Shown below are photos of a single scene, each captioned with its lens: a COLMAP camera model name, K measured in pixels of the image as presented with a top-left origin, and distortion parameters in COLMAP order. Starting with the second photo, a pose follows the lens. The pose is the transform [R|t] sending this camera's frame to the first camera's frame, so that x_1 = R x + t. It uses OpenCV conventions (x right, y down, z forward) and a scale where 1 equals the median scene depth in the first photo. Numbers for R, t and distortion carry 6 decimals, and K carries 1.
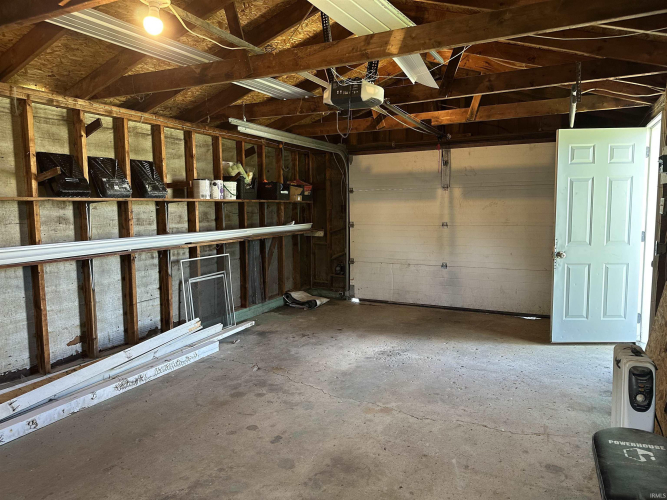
lens RADIAL K [[456.5, 0, 333.5], [0, 456.5, 250.0], [0, 0, 1]] dist [0.071105, -0.001322]
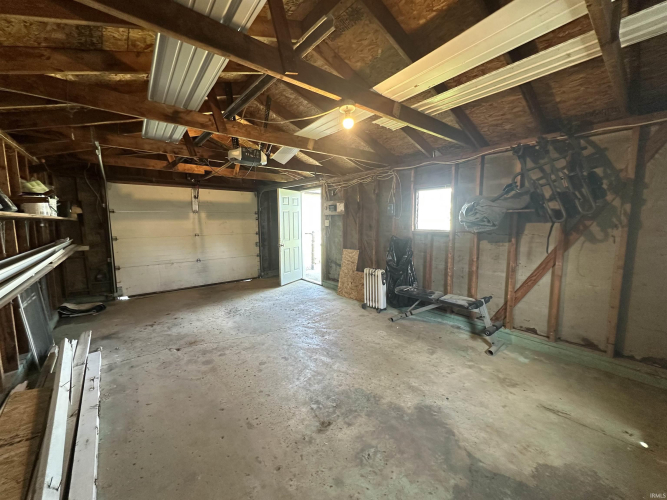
lens RADIAL K [[263.7, 0, 333.5], [0, 263.7, 250.0], [0, 0, 1]] dist [0.000201, 0.000012]
pose [[0.426837, -0.092044, 0.899632, -0.482561], [0.090579, 0.994156, 0.058739, -0.017711], [-0.899781, 0.056415, 0.432680, 0.211598]]
